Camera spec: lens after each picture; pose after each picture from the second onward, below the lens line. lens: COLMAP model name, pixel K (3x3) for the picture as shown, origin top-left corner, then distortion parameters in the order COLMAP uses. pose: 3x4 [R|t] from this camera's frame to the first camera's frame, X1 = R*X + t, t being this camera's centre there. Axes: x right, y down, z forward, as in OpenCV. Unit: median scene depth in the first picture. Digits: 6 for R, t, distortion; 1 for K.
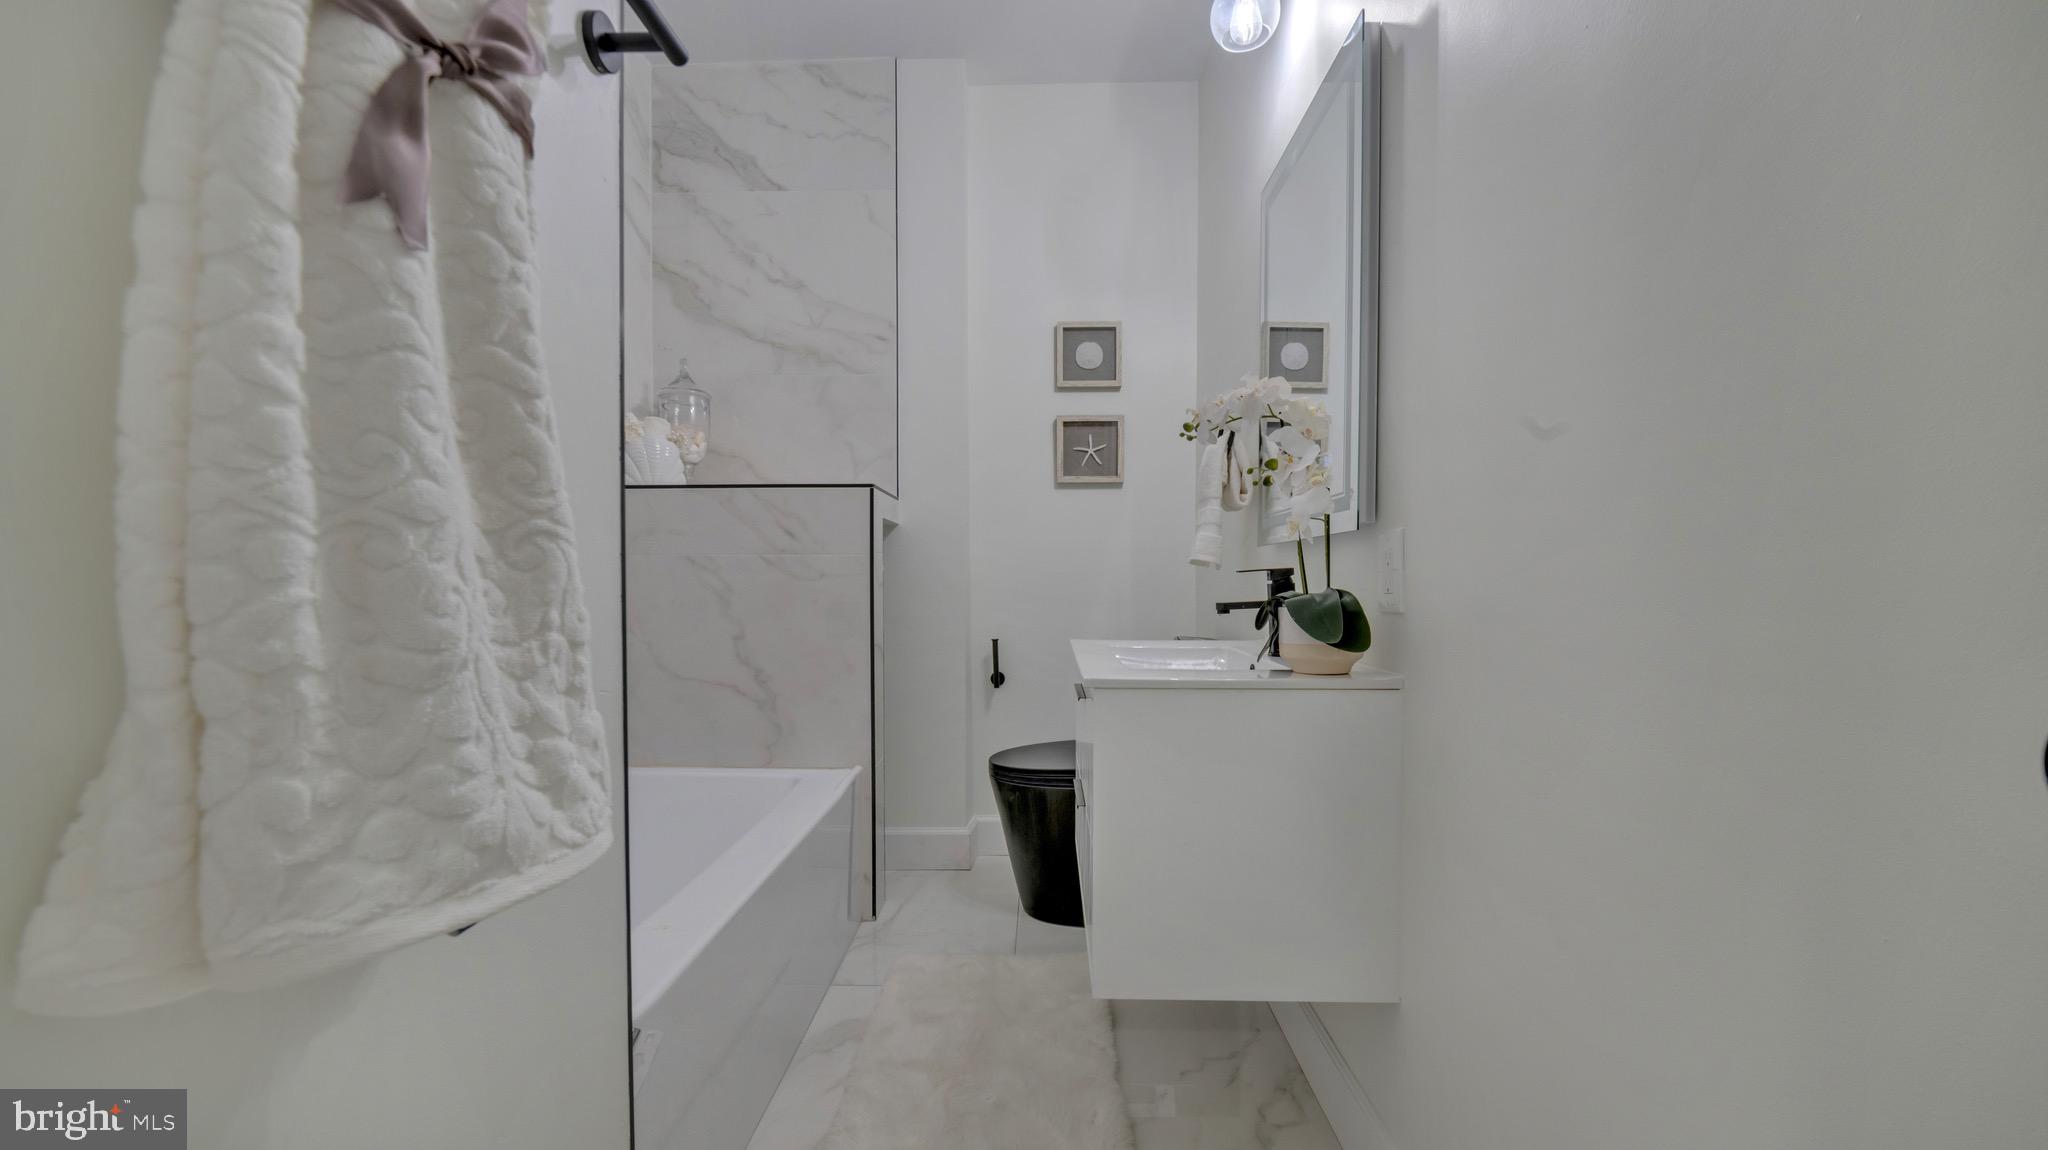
lens RADIAL K [[815.7, 0, 1024.0], [0, 815.7, 576.3], [0, 0, 1]] dist [-0.008002, 0.000081]
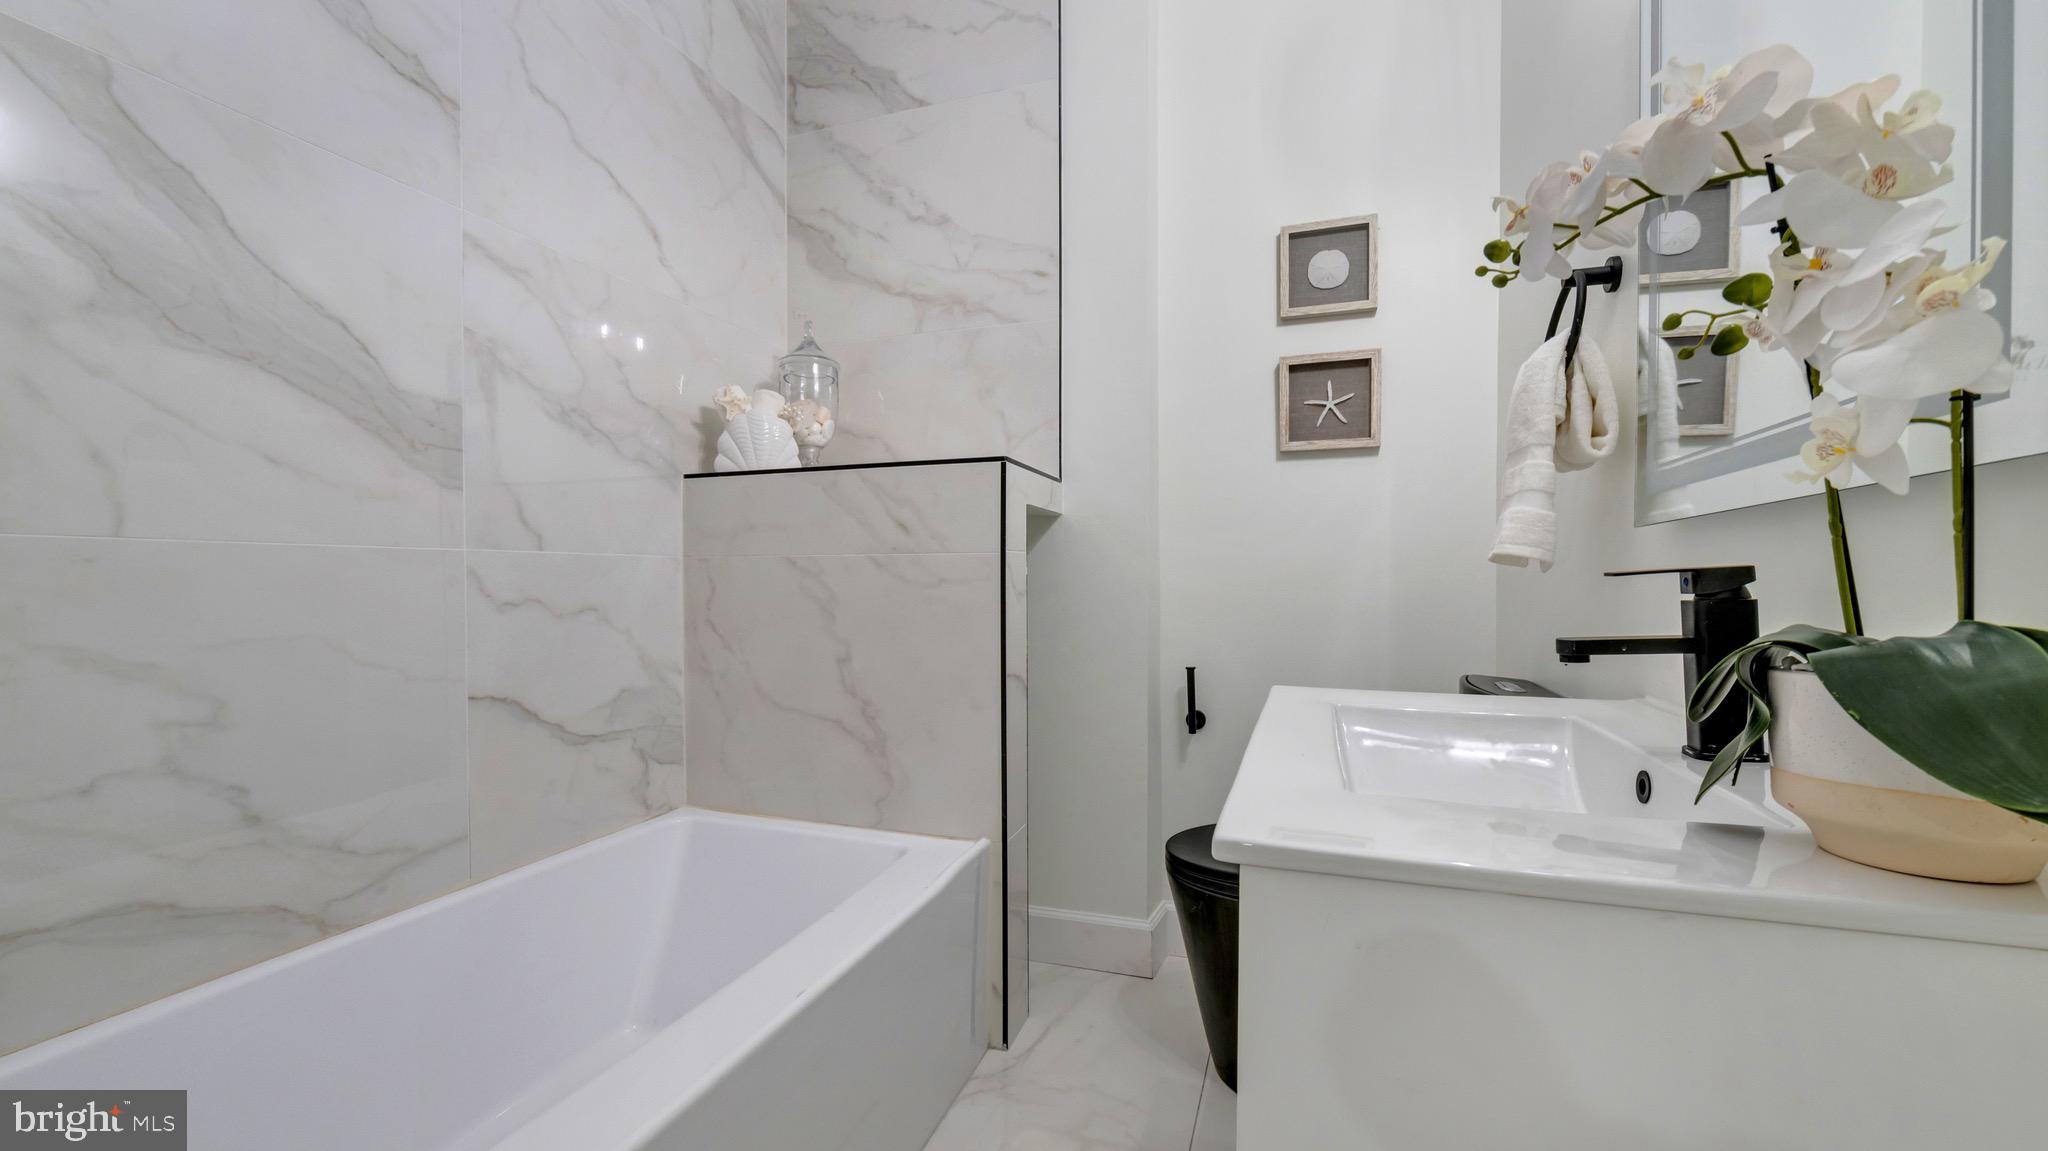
lens RADIAL K [[815.7, 0, 1026.5], [0, 815.7, 585.3], [0, 0, 1]] dist [-0.008002, 0.000081]
pose [[0.952795, 0.002169, -0.303608, 0.049701], [-0.000340, 0.999981, 0.006075, -0.001518], [0.303615, -0.005685, 0.952778, 0.269629]]
